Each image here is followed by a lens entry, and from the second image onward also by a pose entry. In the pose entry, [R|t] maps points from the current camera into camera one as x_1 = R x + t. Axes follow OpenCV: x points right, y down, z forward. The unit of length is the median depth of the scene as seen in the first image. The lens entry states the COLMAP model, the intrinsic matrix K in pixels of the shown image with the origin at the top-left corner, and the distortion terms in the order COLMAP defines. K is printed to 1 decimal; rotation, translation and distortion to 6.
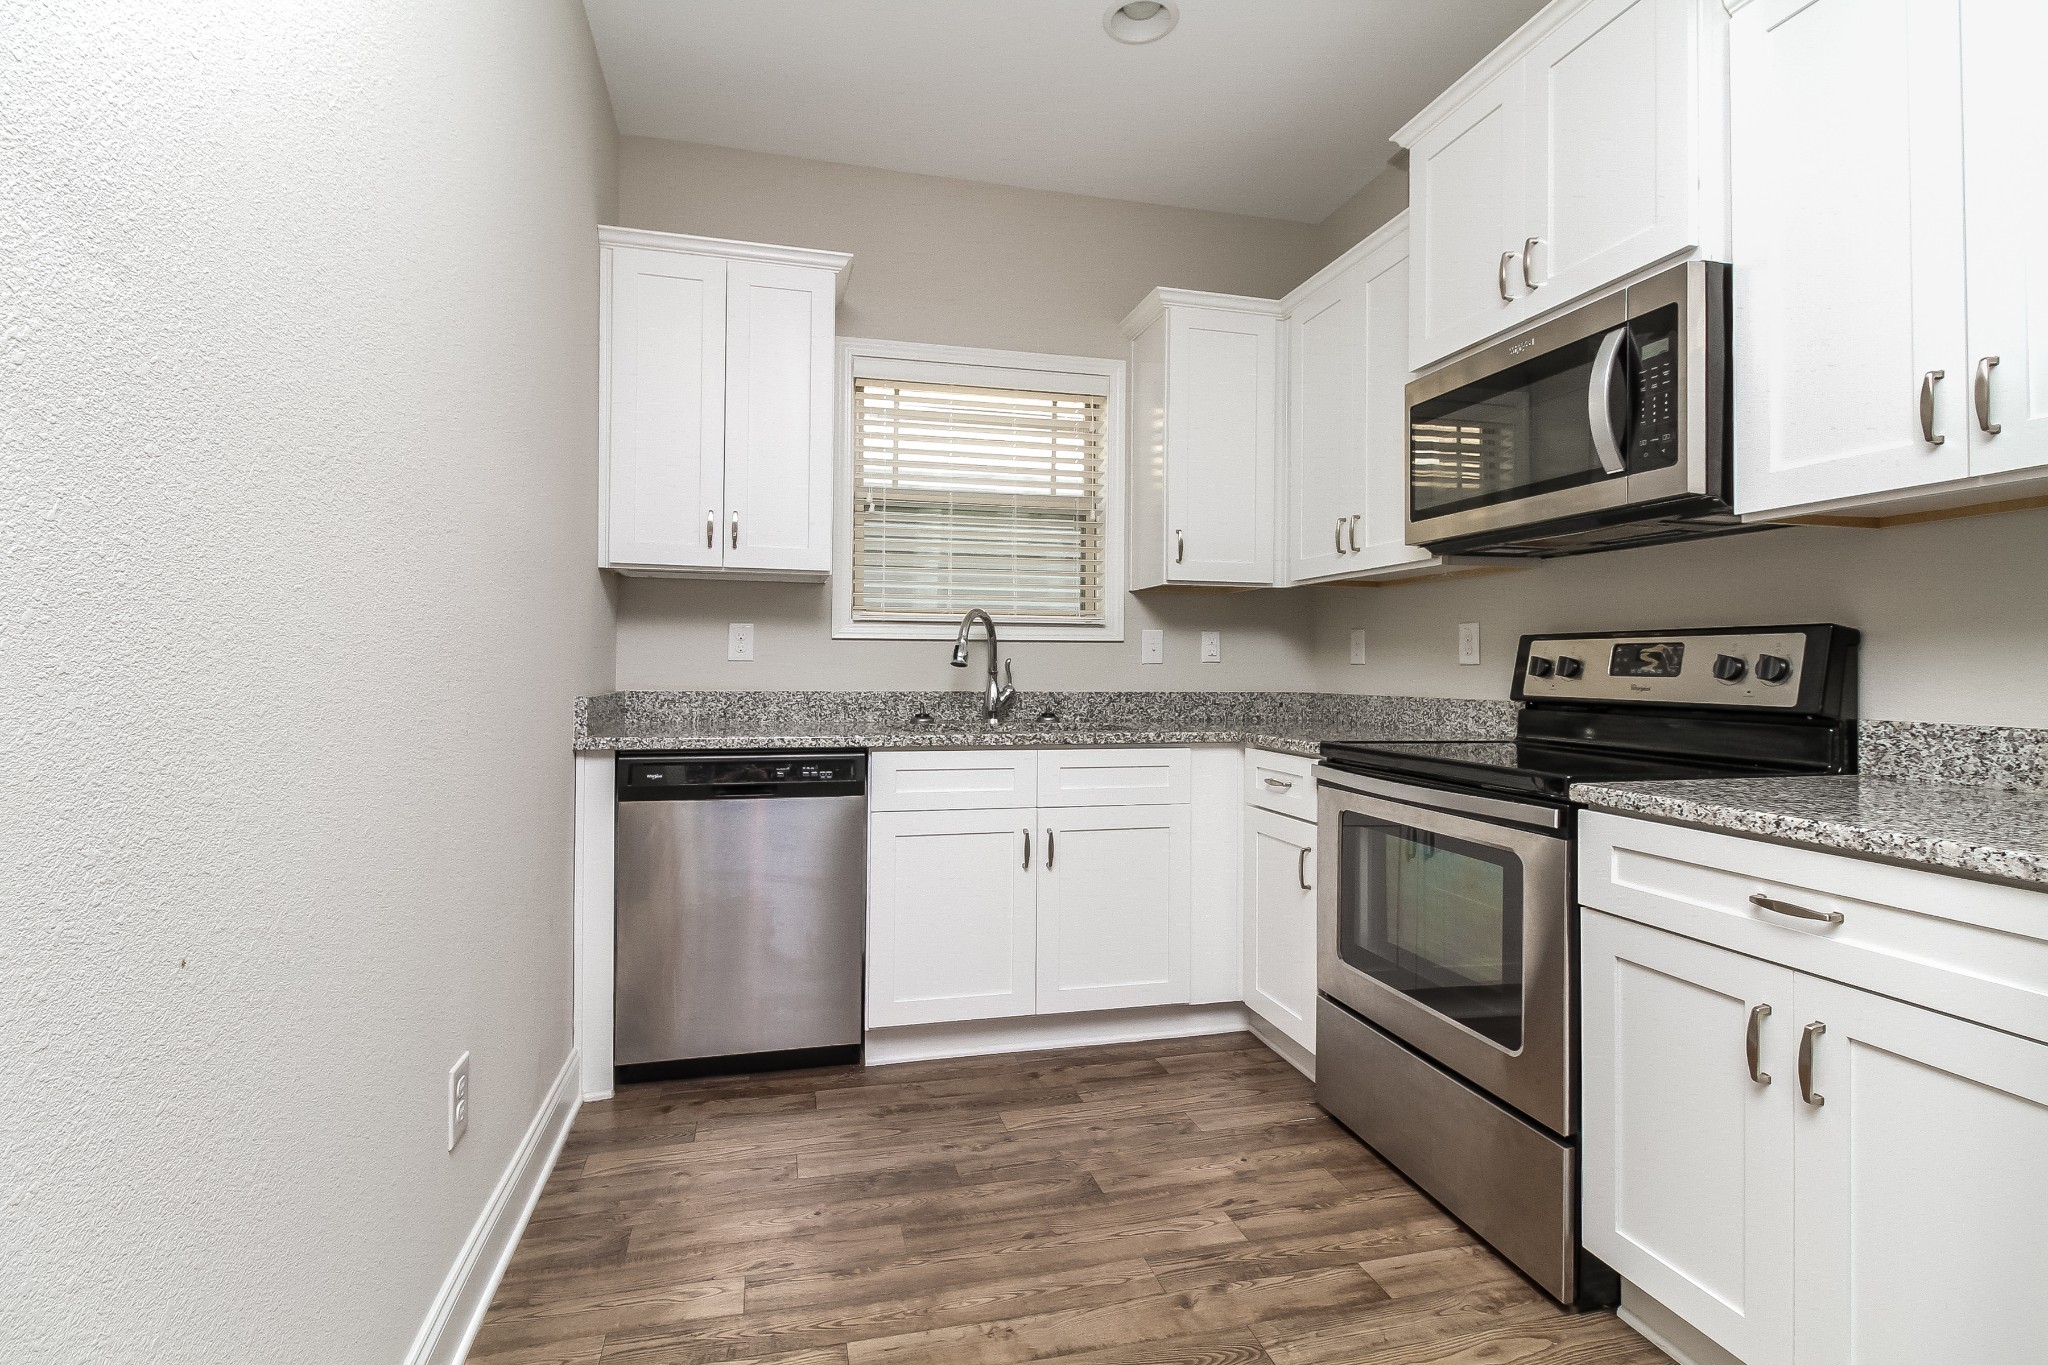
lens RADIAL K [[965.3, 0, 995.2], [0, 965.3, 659.8], [0, 0, 1]] dist [0.001160, -0.005712]
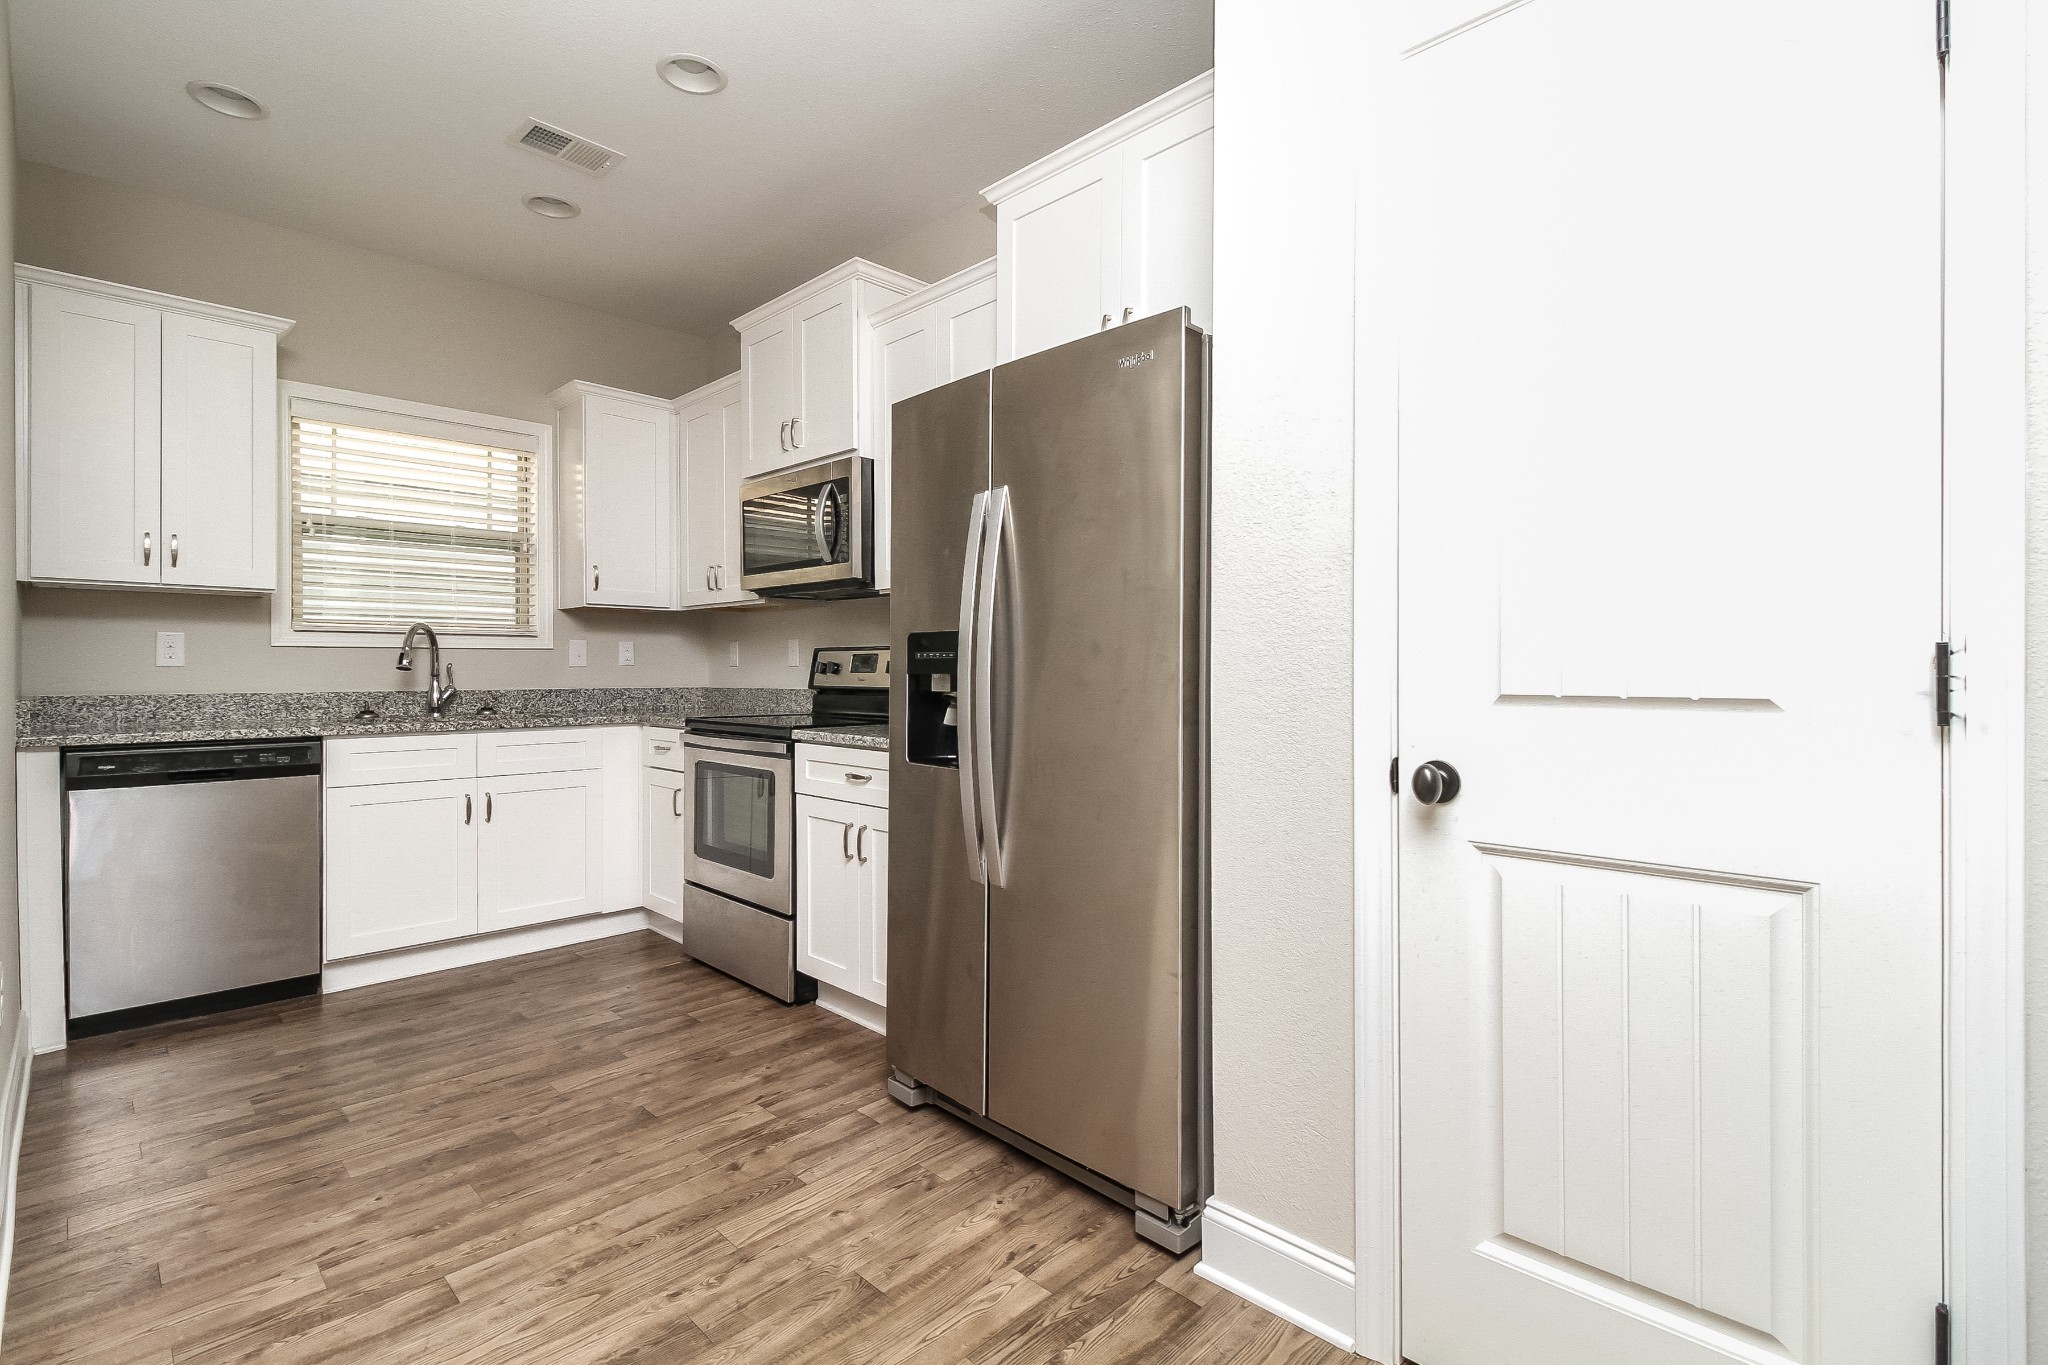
lens RADIAL K [[1097.6, 0, 1019.7], [0, 1097.6, 676.7], [0, 0, 1]] dist [0.035535, -0.024726]
pose [[0.878691, -0.011328, 0.477257, -0.024748], [0.003487, 0.999844, 0.017312, -0.007268], [-0.477379, -0.013548, 0.878593, -0.682538]]
